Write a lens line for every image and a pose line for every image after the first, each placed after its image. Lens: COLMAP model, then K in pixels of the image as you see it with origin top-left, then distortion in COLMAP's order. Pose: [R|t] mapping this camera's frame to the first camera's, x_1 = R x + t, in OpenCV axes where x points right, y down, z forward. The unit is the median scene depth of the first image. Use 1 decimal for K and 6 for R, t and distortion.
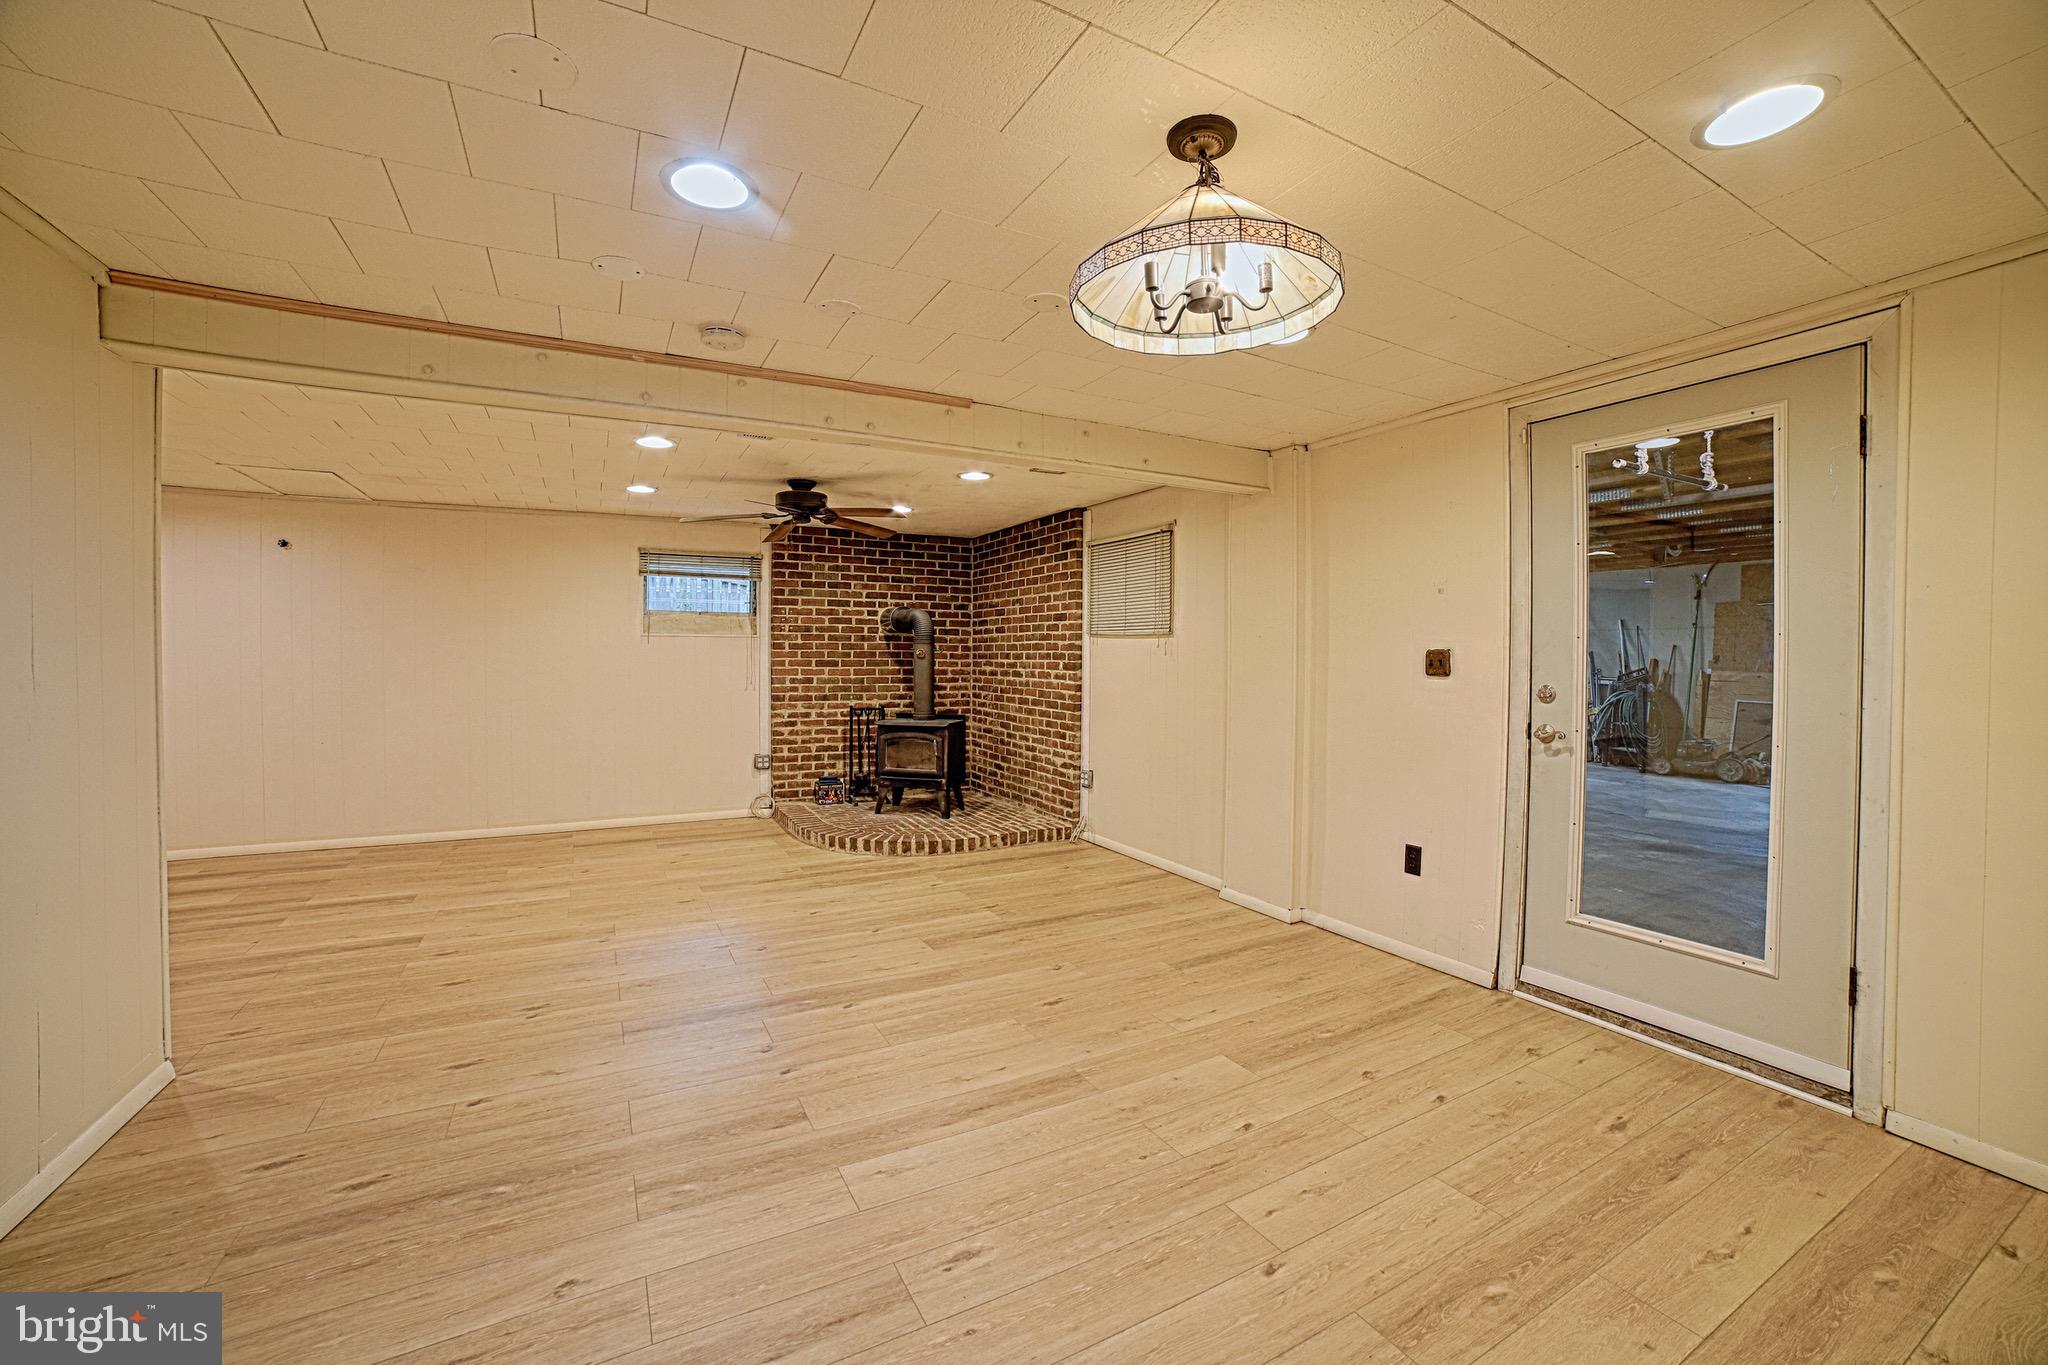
lens RADIAL K [[821.7, 0, 1022.5], [0, 821.7, 666.8], [0, 0, 1]] dist [-0.106494, 0.033866]
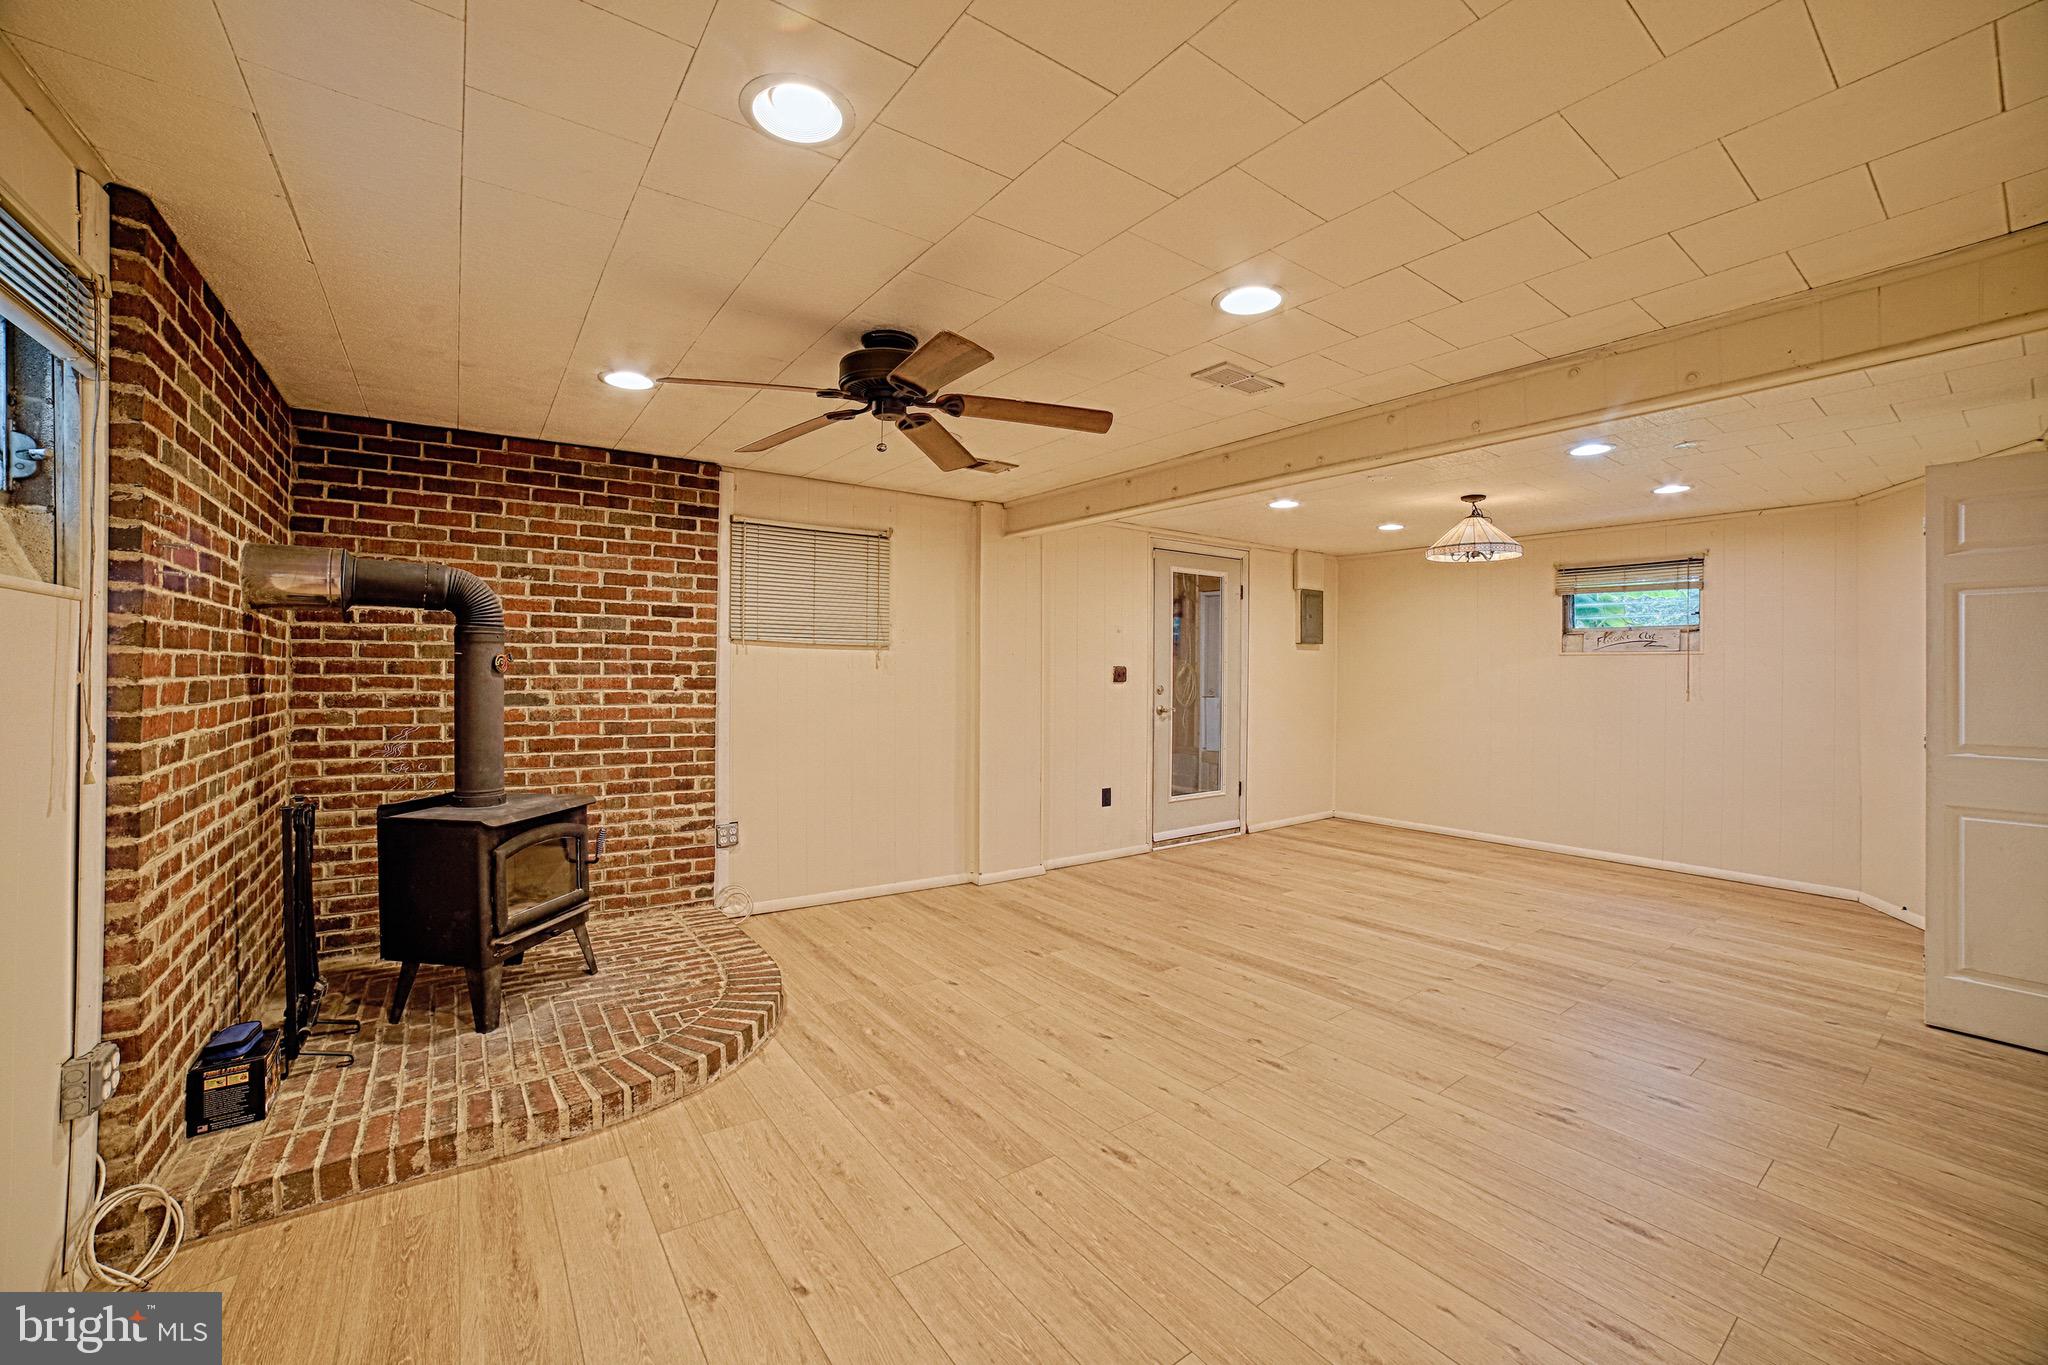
lens RADIAL K [[821.7, 0, 1022.5], [0, 821.7, 666.8], [0, 0, 1]] dist [-0.106494, 0.033866]
pose [[-0.128680, -0.001754, 0.991685, -0.660155], [0.005124, 0.999984, 0.002434, -0.014965], [-0.991673, 0.005395, -0.128669, 0.810034]]
